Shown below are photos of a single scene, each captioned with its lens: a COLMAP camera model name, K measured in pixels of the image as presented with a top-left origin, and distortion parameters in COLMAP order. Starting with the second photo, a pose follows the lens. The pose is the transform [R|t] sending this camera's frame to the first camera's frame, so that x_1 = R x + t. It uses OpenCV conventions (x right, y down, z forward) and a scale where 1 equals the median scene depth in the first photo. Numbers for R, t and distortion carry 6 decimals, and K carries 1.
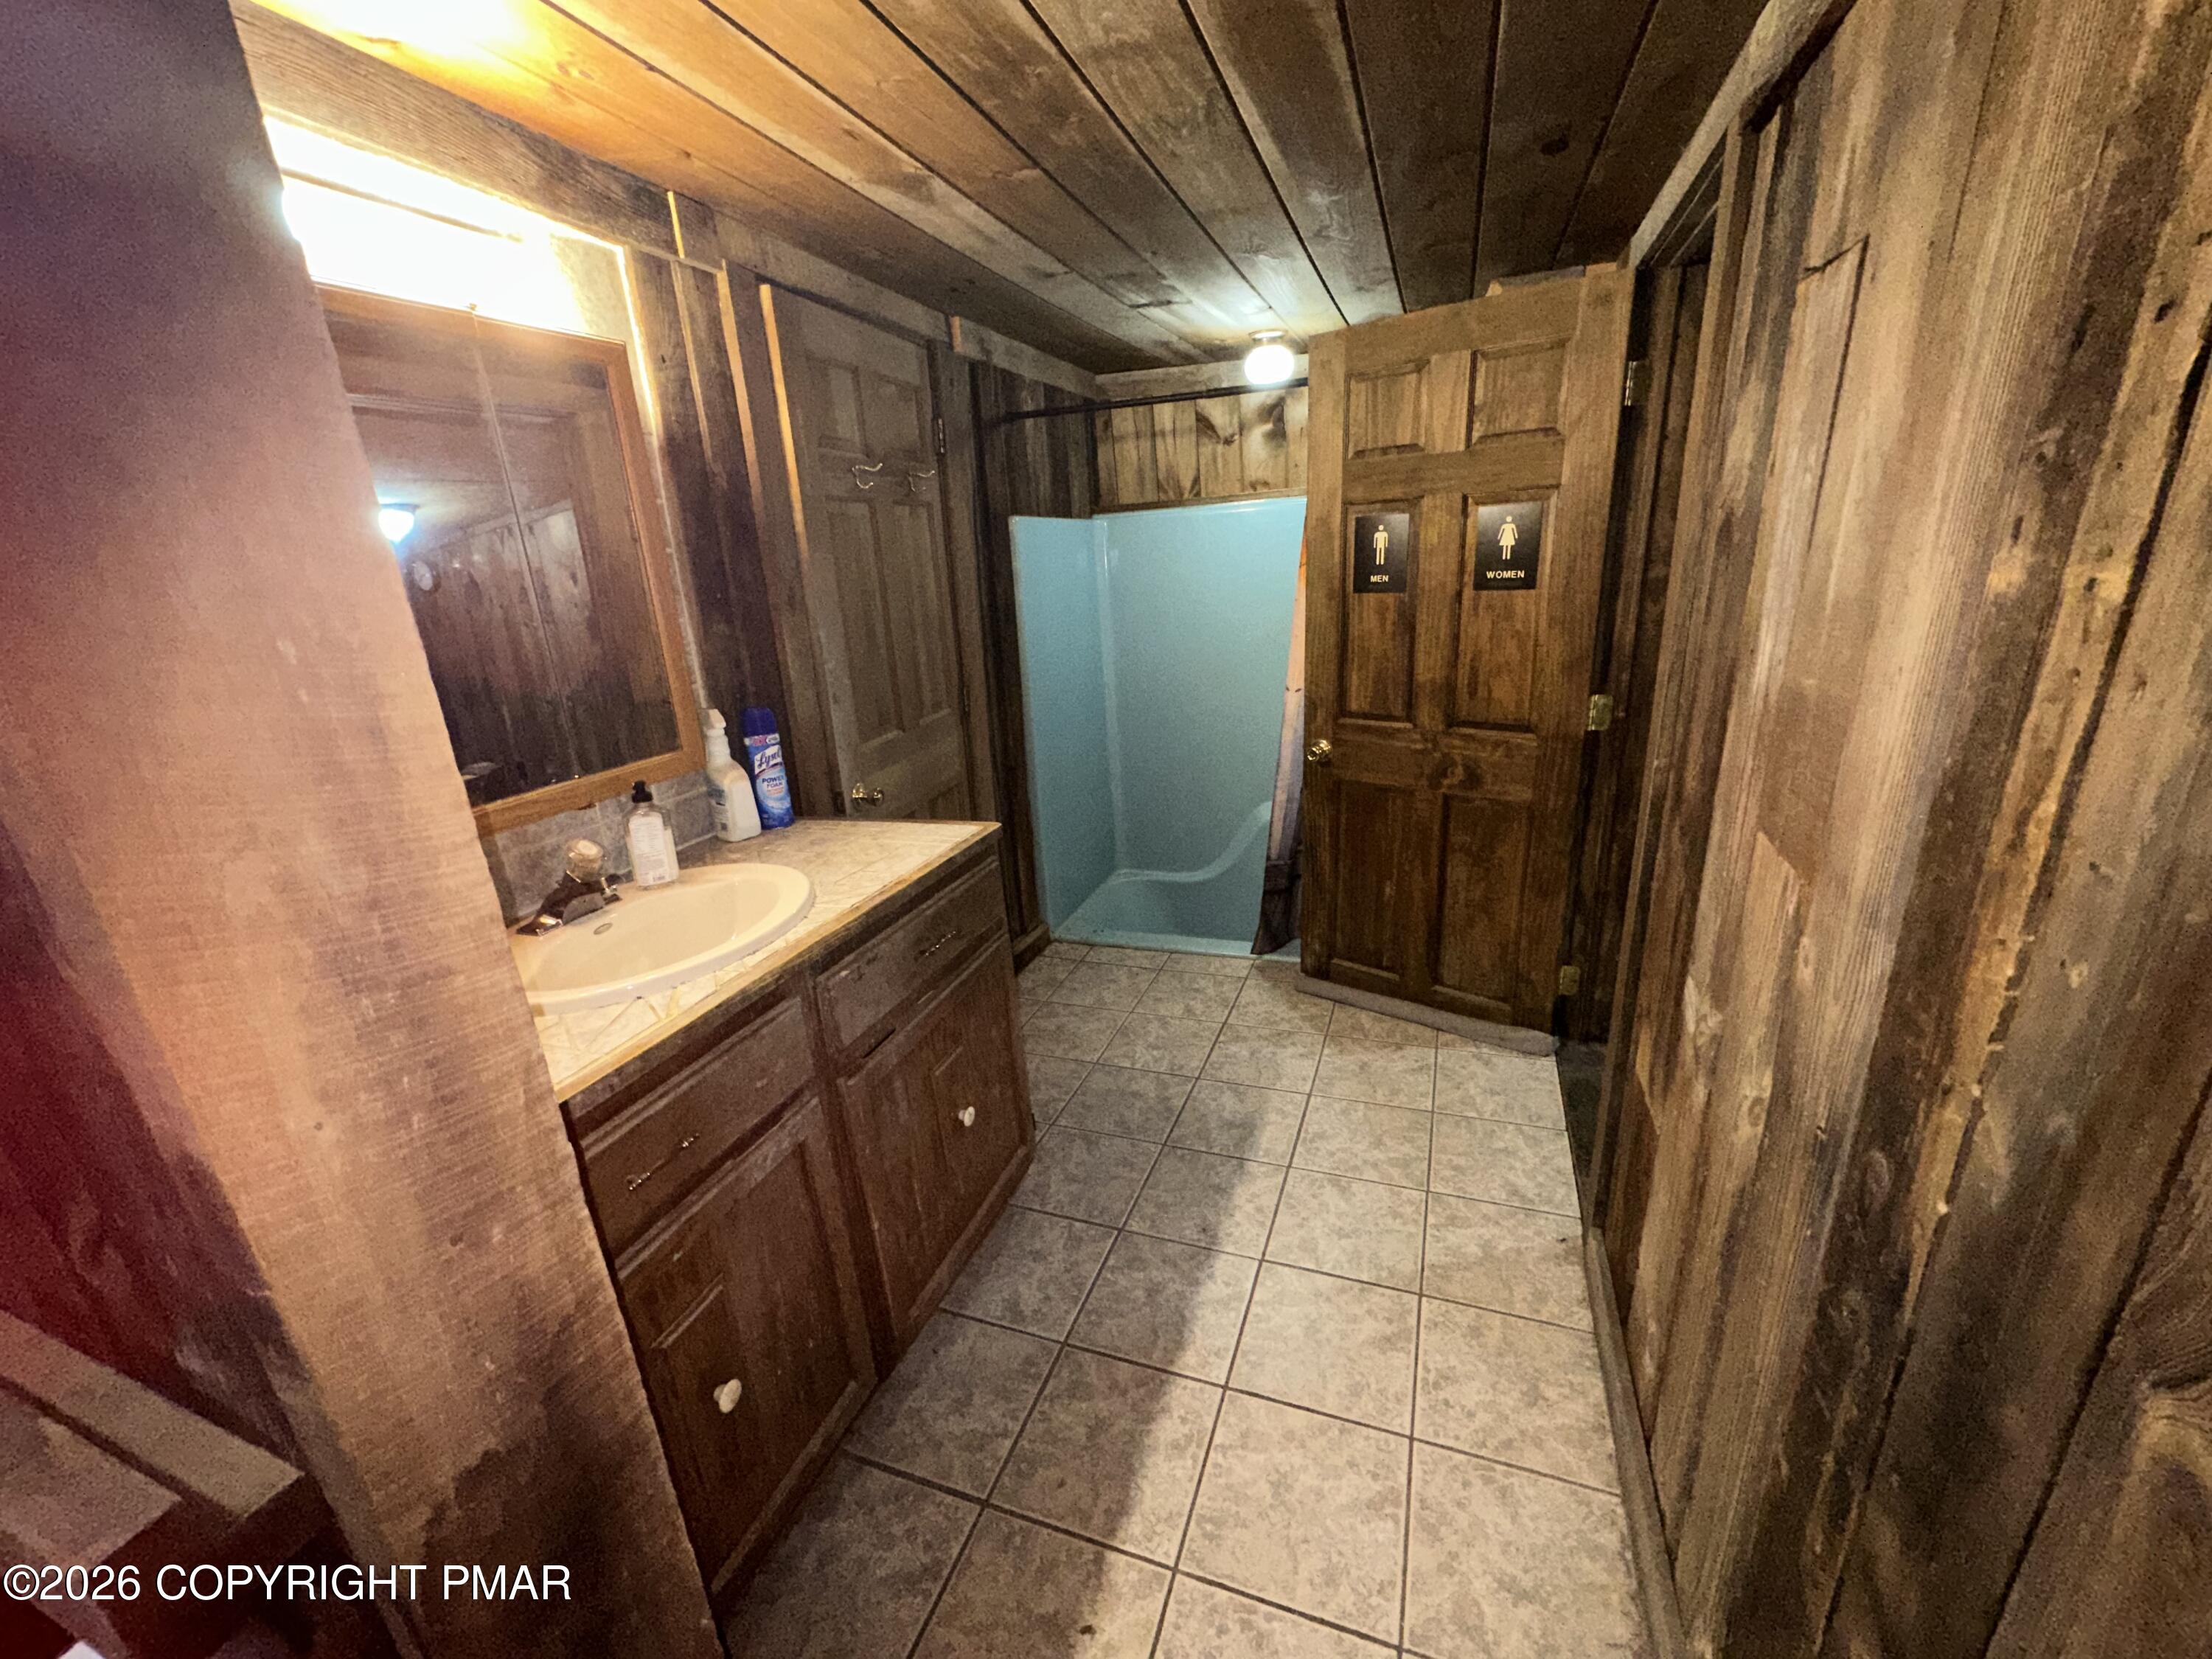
lens RADIAL K [[881.4, 0, 1101.2], [0, 881.4, 831.9], [0, 0, 1]] dist [-0.006903, 0.001329]
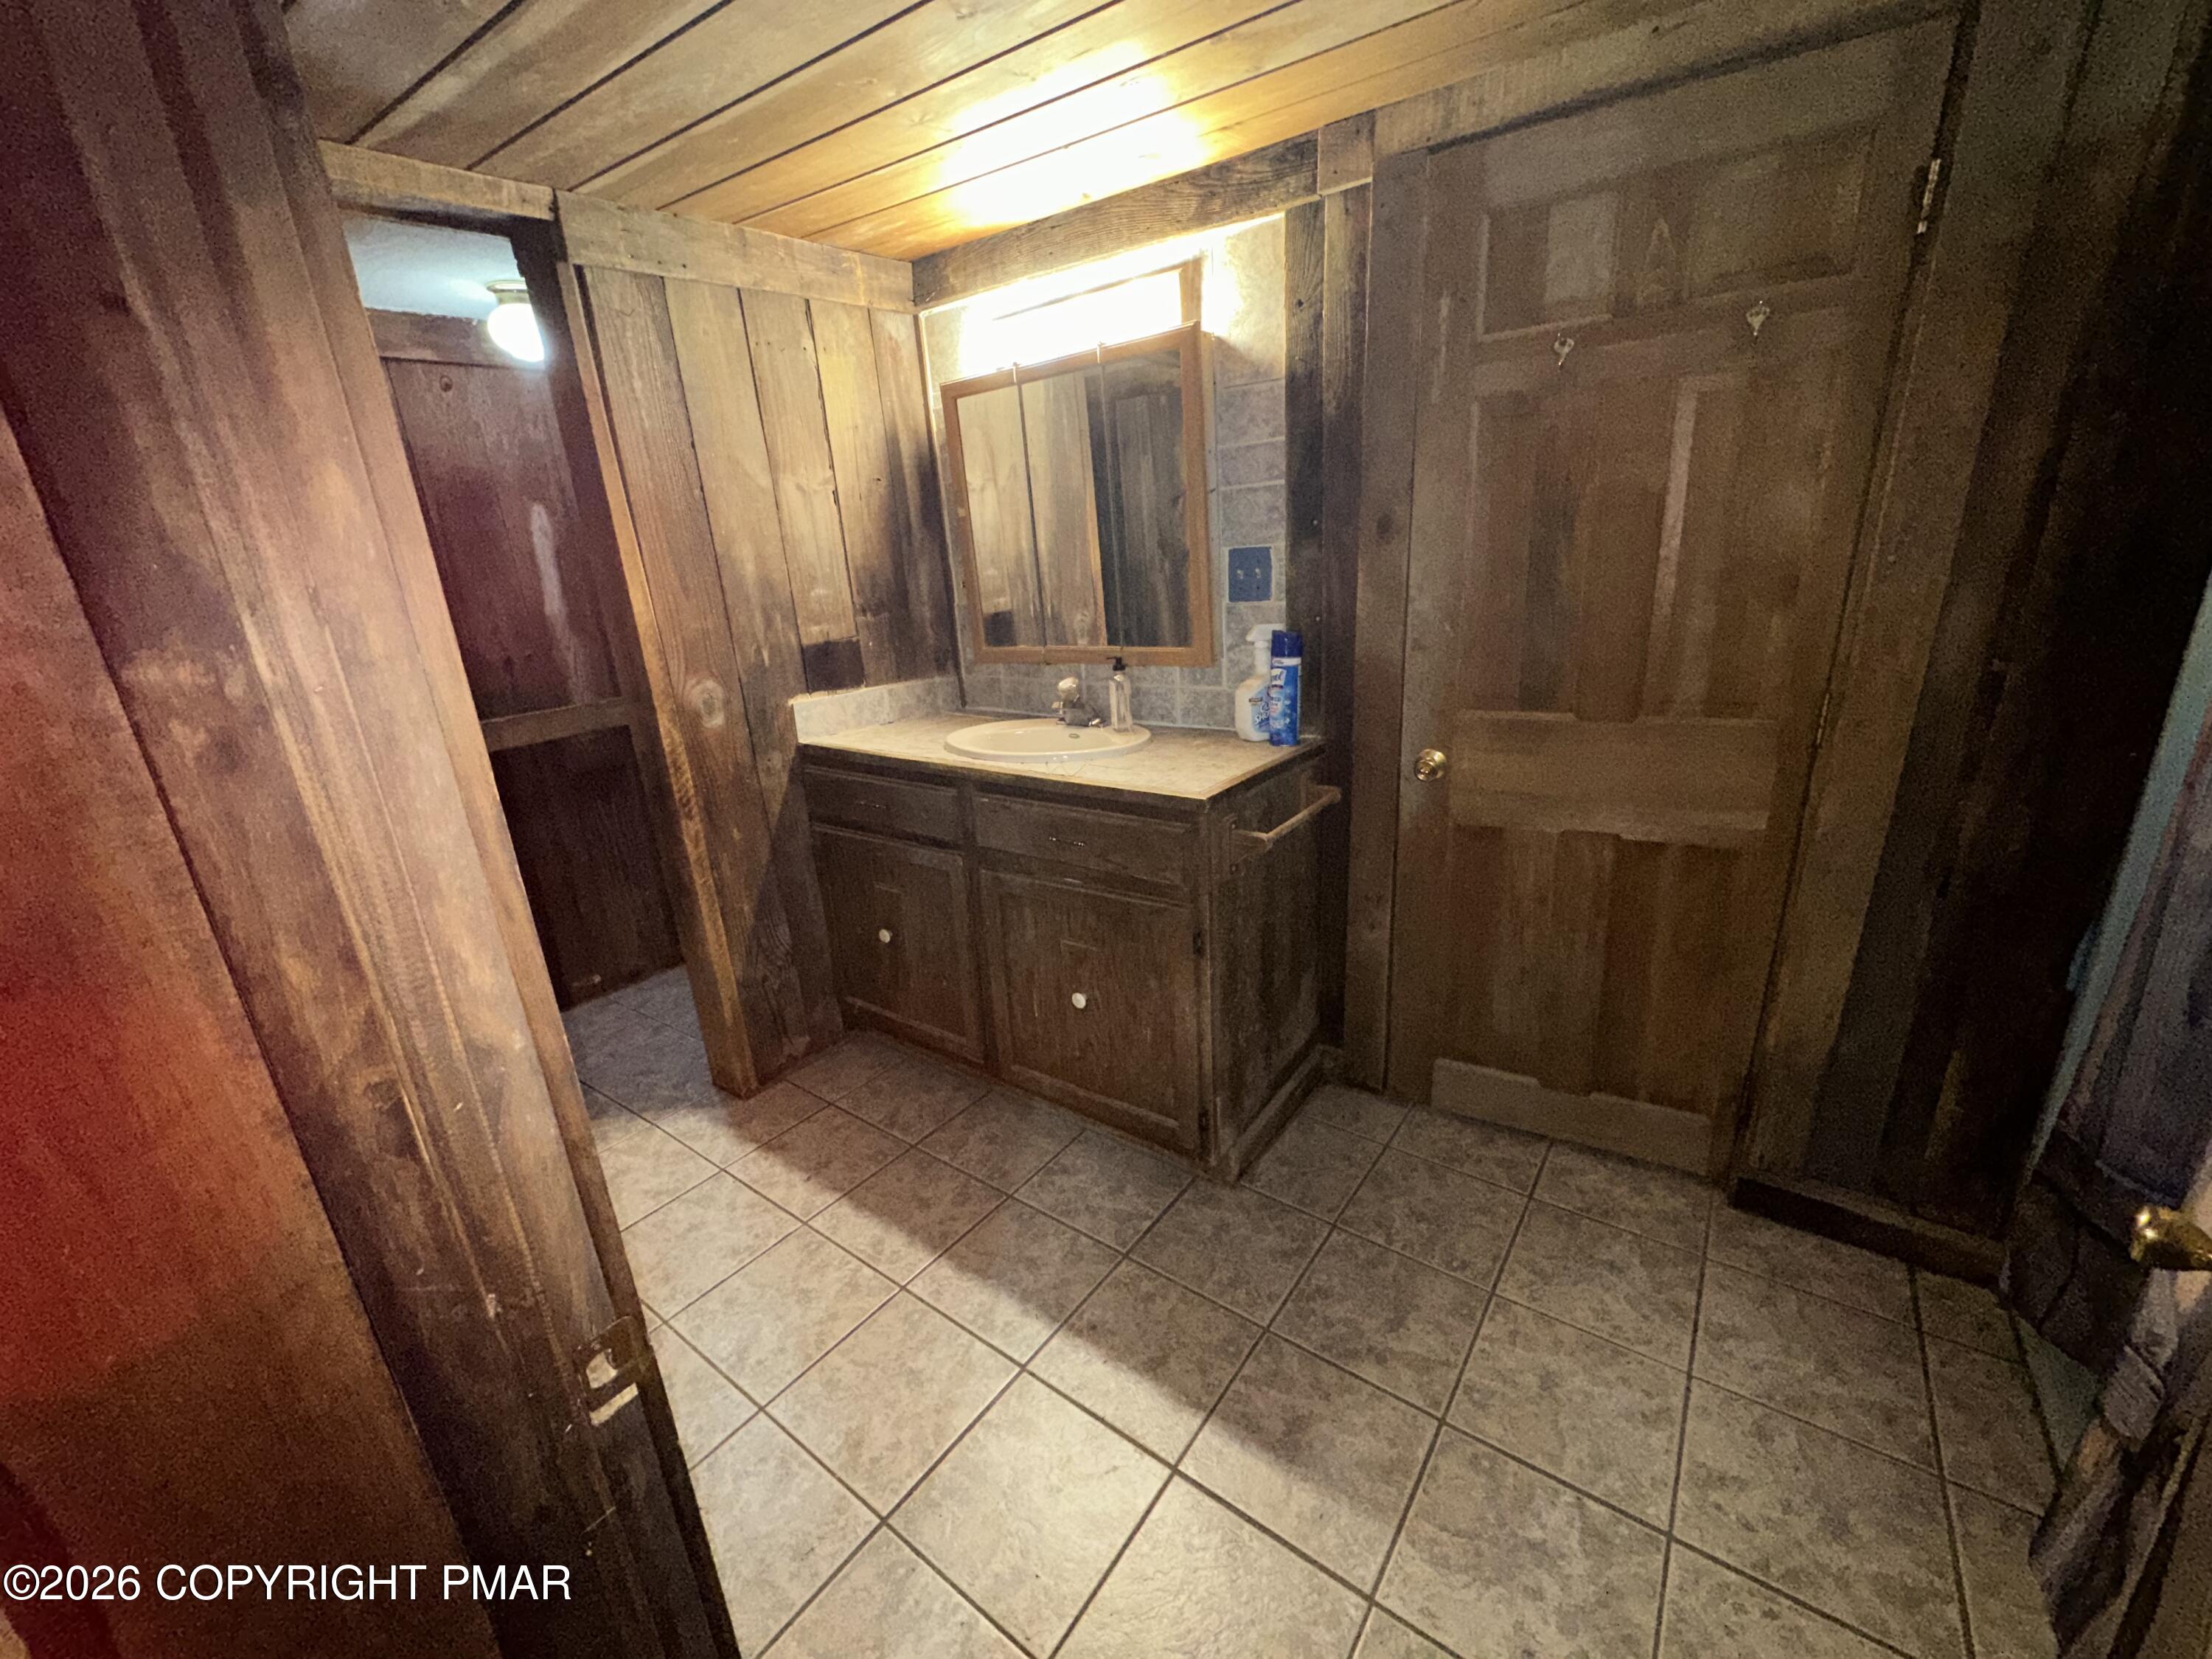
lens RADIAL K [[881.4, 0, 1108.8], [0, 881.4, 838.6], [0, 0, 1]] dist [-0.006903, 0.001329]
pose [[-0.255013, 0.362335, -0.896483, 0.885409], [-0.225198, 0.879386, 0.419484, -0.394613], [0.940348, 0.308860, -0.142658, 1.261962]]
